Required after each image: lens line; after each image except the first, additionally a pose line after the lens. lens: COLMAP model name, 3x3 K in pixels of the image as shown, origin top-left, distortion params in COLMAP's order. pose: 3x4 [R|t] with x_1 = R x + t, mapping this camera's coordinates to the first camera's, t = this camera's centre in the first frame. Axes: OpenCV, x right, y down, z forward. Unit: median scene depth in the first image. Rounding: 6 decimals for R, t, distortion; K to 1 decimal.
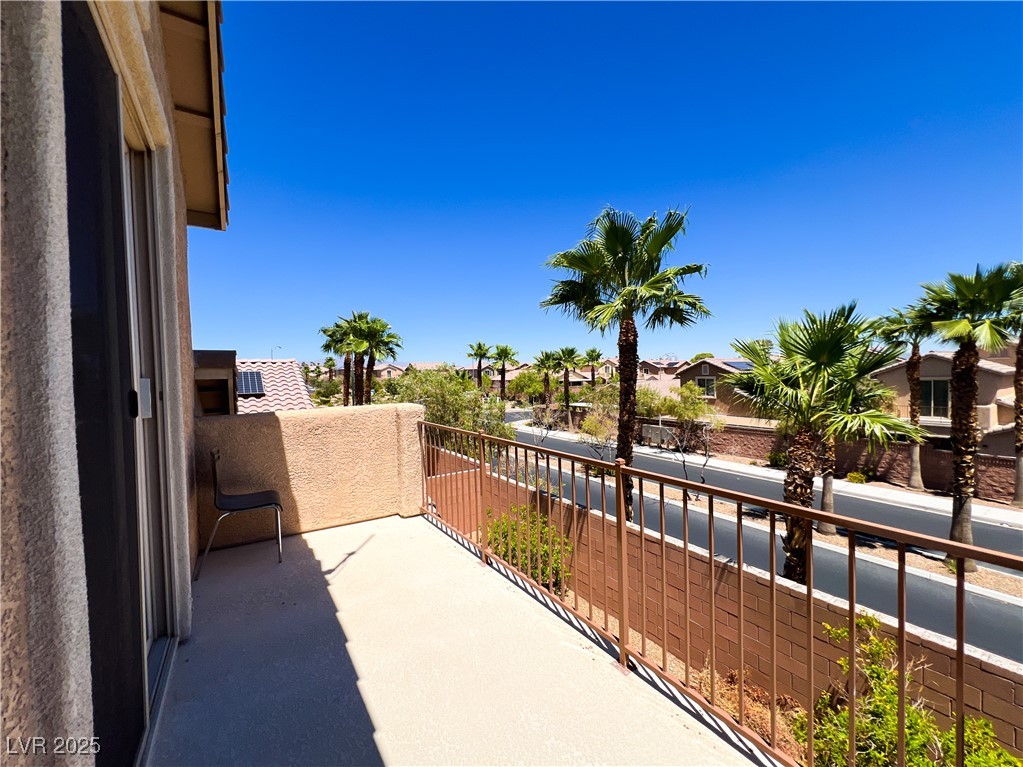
lens RADIAL K [[413.1, 0, 503.6], [0, 413.1, 384.0], [0, 0, 1]] dist [-0.001830, -0.000070]
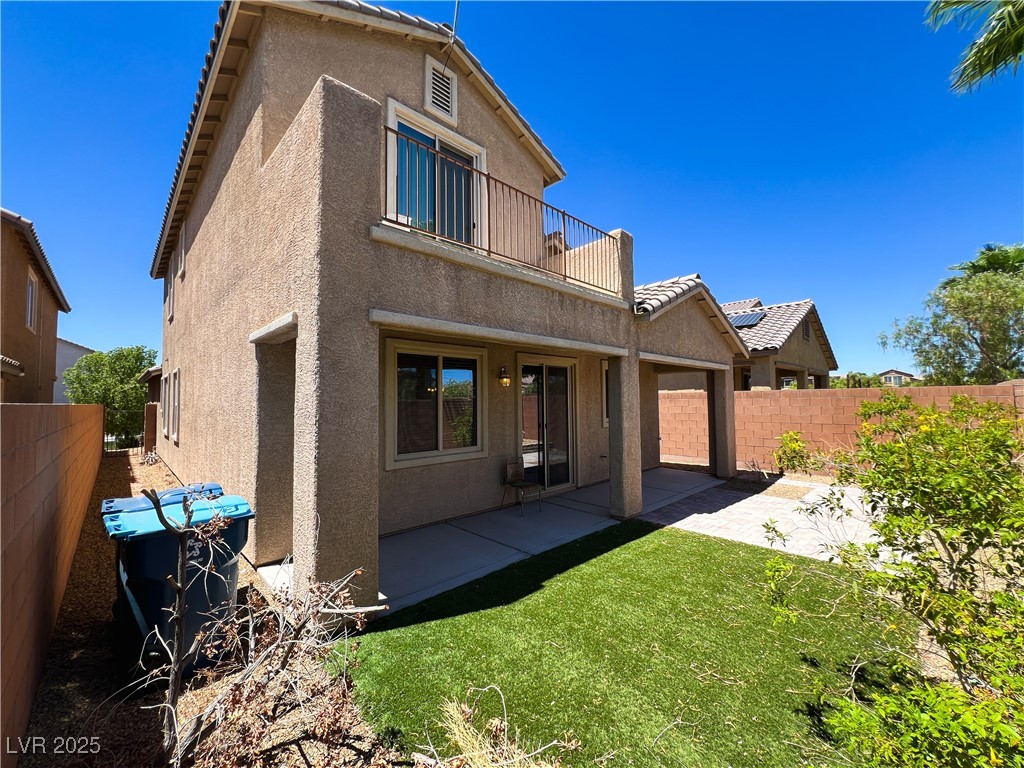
lens RADIAL K [[412.0, 0, 512.0], [0, 412.0, 384.0], [0, 0, 1]] dist [-0.002282, 0.000300]
pose [[0.202228, -0.021798, -0.979096, 1.215609], [-0.025146, 0.999307, -0.027442, 0.681964], [0.979016, 0.030170, 0.201540, 0.322562]]
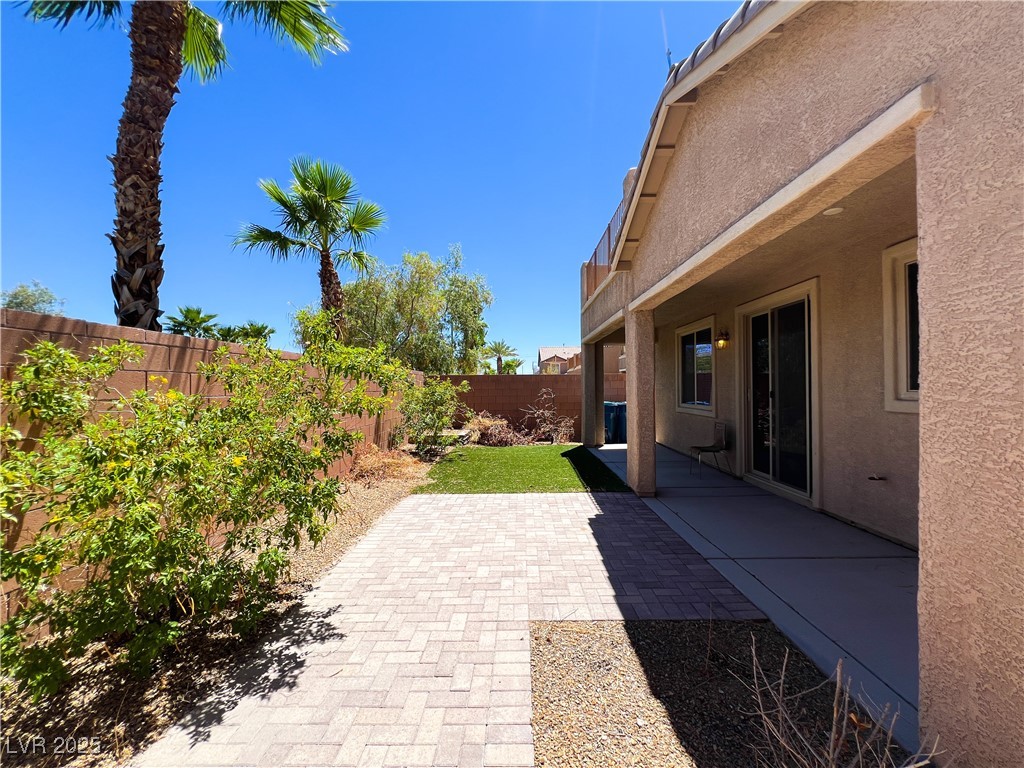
lens RADIAL K [[412.0, 0, 512.0], [0, 412.0, 384.0], [0, 0, 1]] dist [-0.002282, 0.000300]
pose [[-0.835115, 0.032813, 0.549096, -0.644695], [0.043755, 0.999019, 0.006848, 0.737534], [-0.548332, 0.029745, -0.835731, 2.464035]]
